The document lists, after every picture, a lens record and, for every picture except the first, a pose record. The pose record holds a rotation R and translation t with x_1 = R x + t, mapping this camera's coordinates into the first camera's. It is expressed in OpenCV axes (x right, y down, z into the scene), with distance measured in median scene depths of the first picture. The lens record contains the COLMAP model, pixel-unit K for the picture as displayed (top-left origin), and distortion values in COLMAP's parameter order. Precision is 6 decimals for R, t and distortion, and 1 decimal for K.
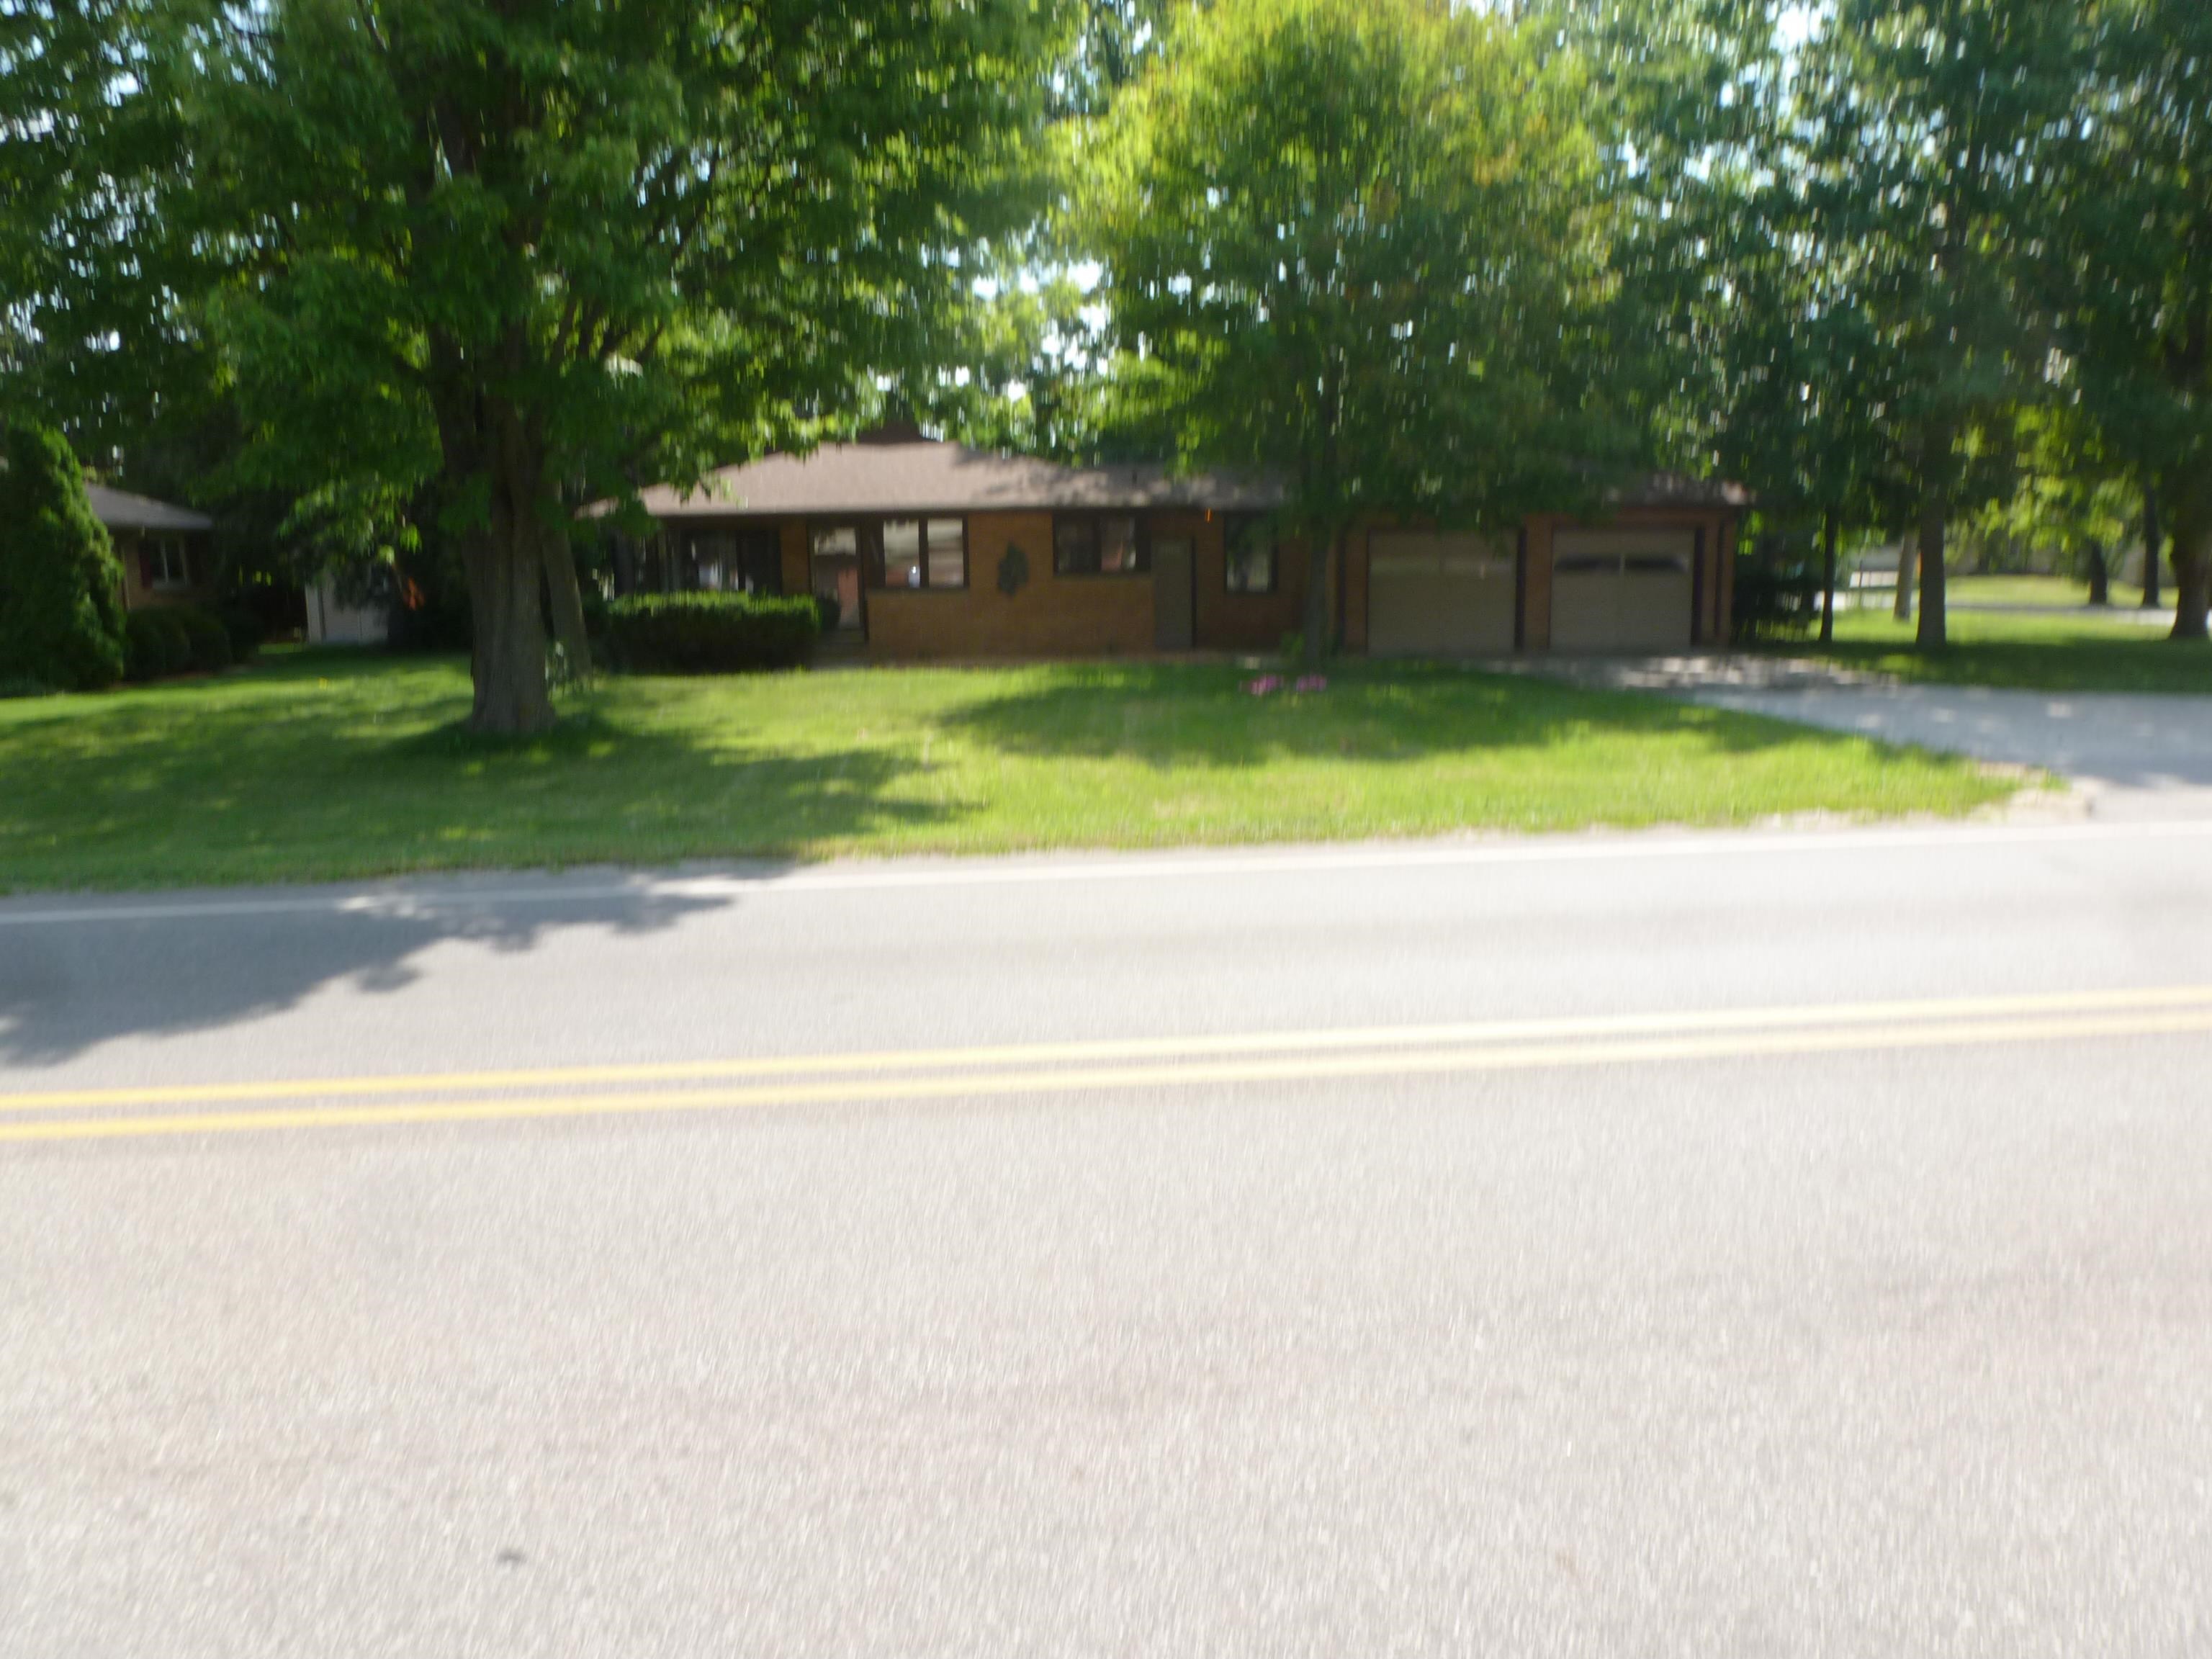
lens RADIAL K [[1539.6, 0, 1113.8], [0, 1539.6, 834.2], [0, 0, 1]] dist [-0.035539, -0.000808]
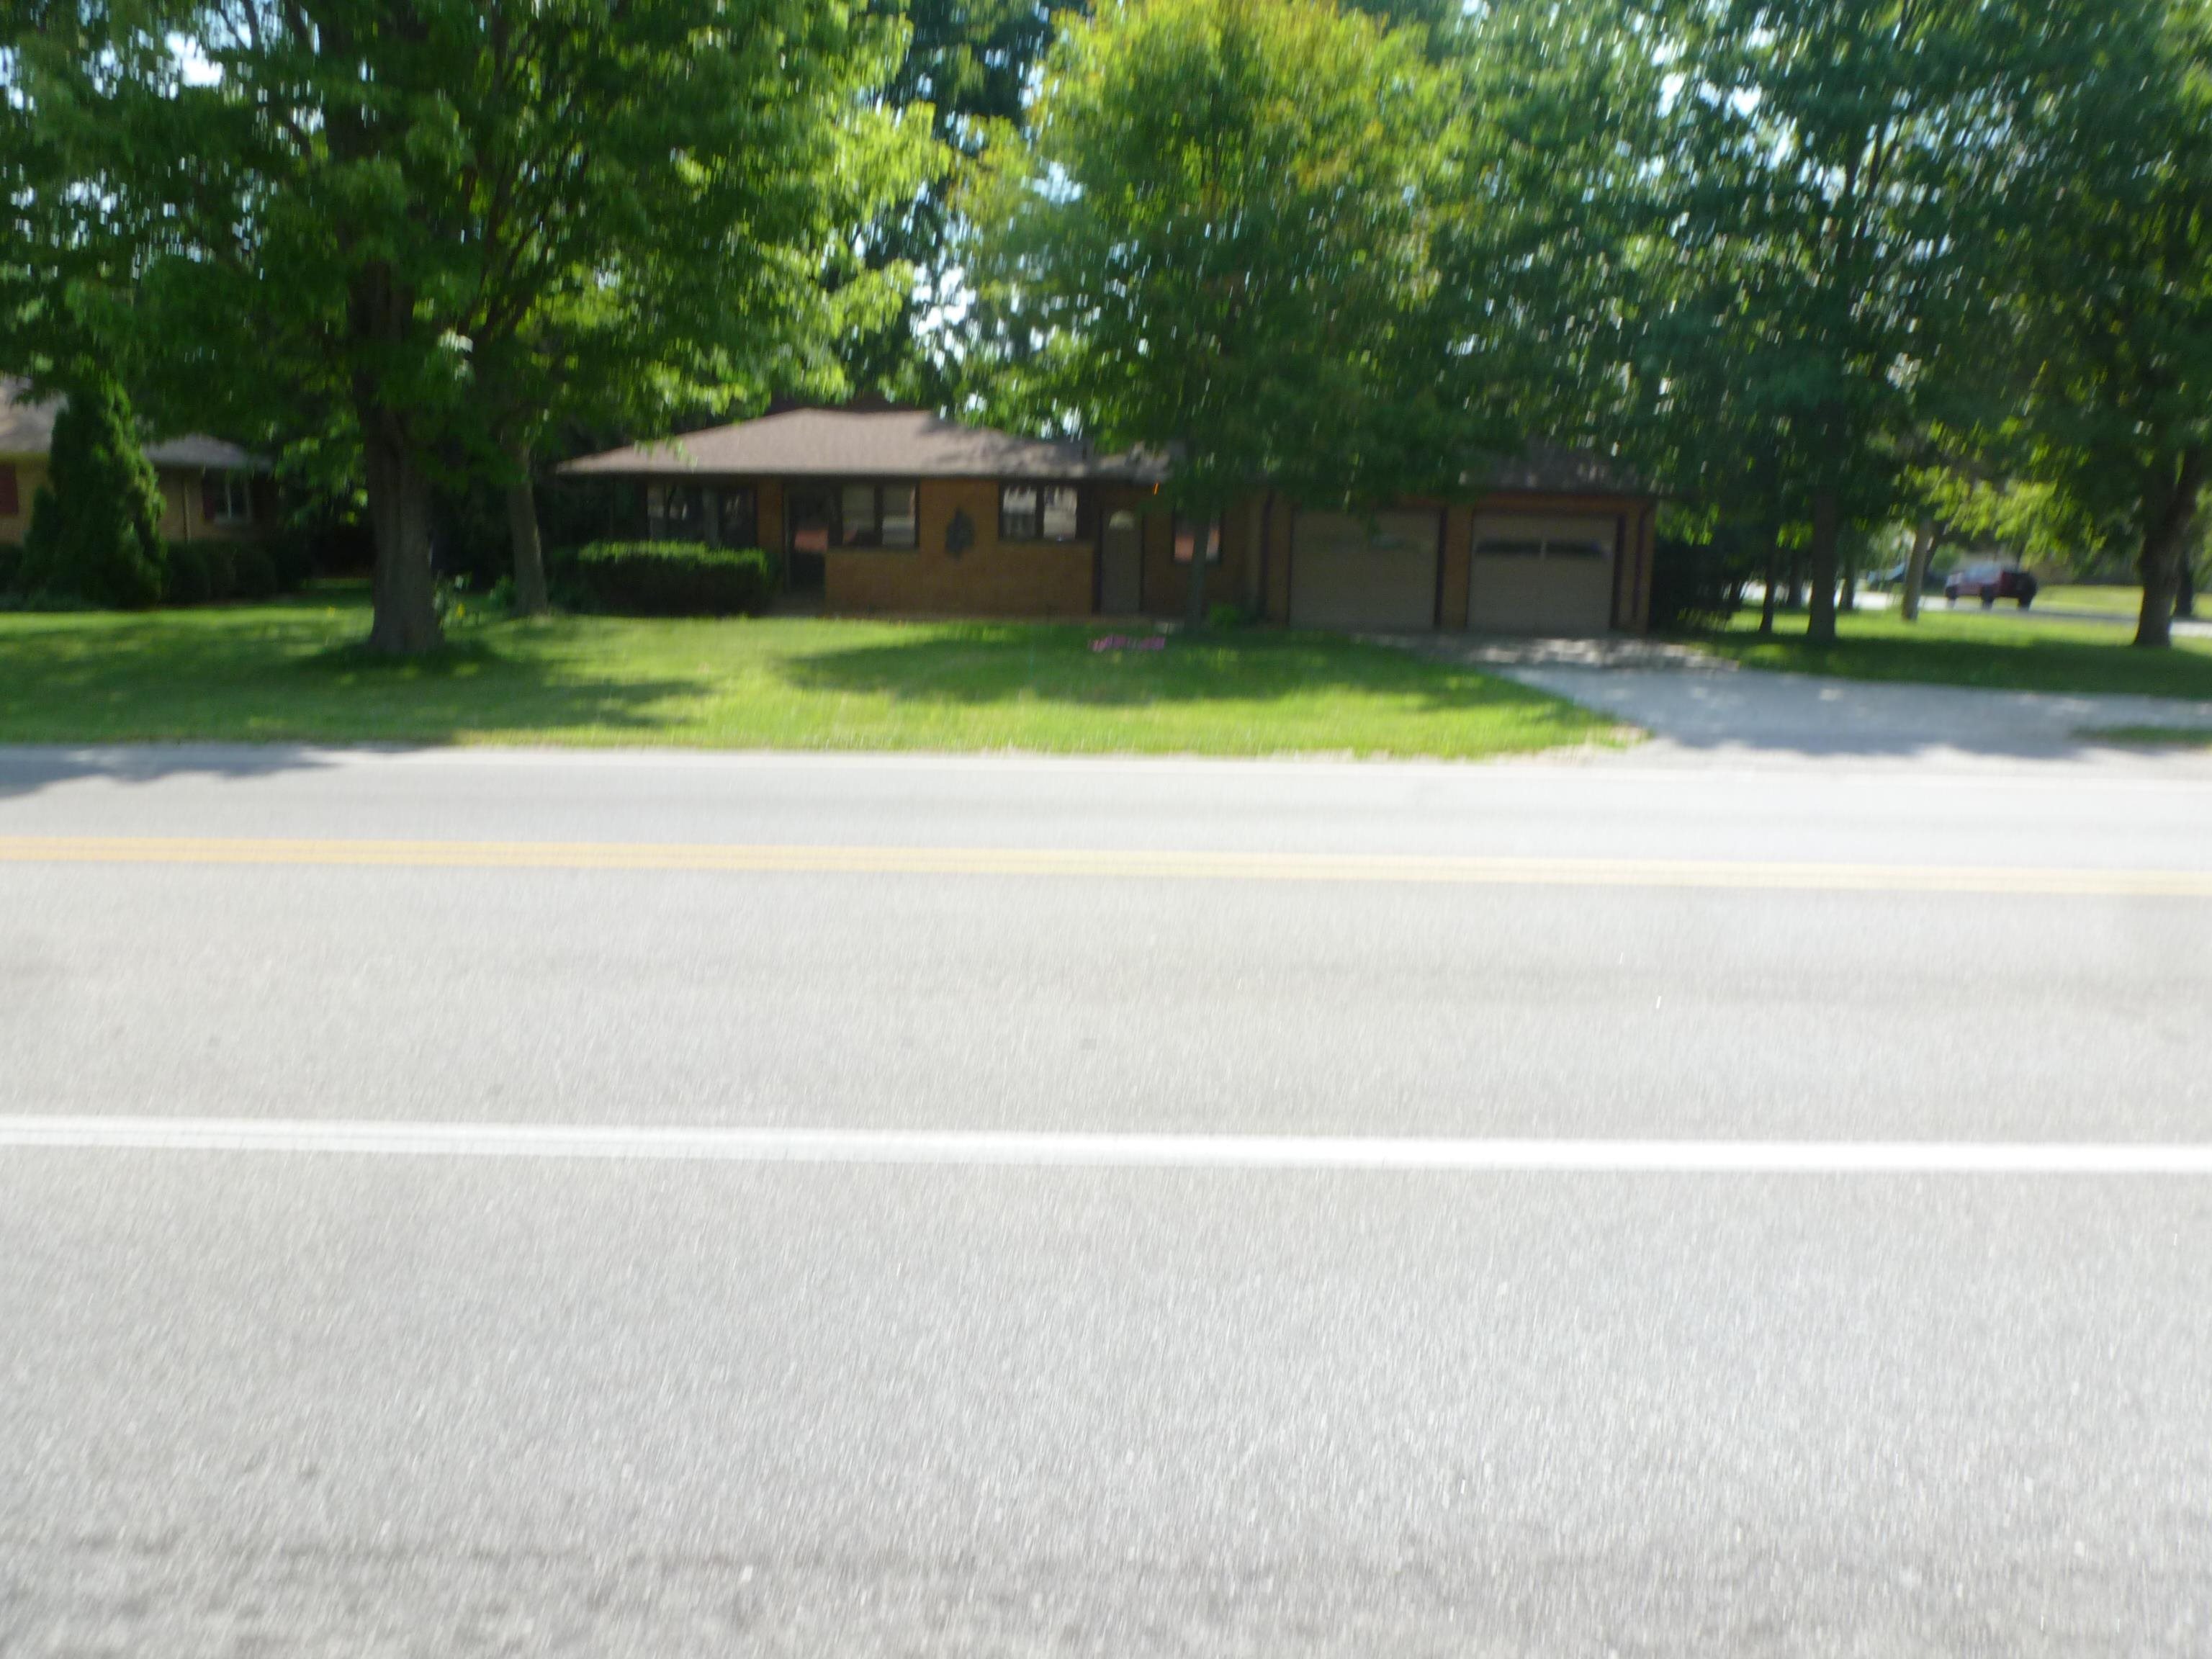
lens RADIAL K [[1539.6, 0, 1097.8], [0, 1539.6, 825.1], [0, 0, 1]] dist [-0.035539, -0.000808]
pose [[0.995057, 0.052664, -0.084190, 0.143023], [-0.051678, 0.998568, 0.013848, 0.012365], [0.084798, -0.009429, 0.996354, -0.065629]]
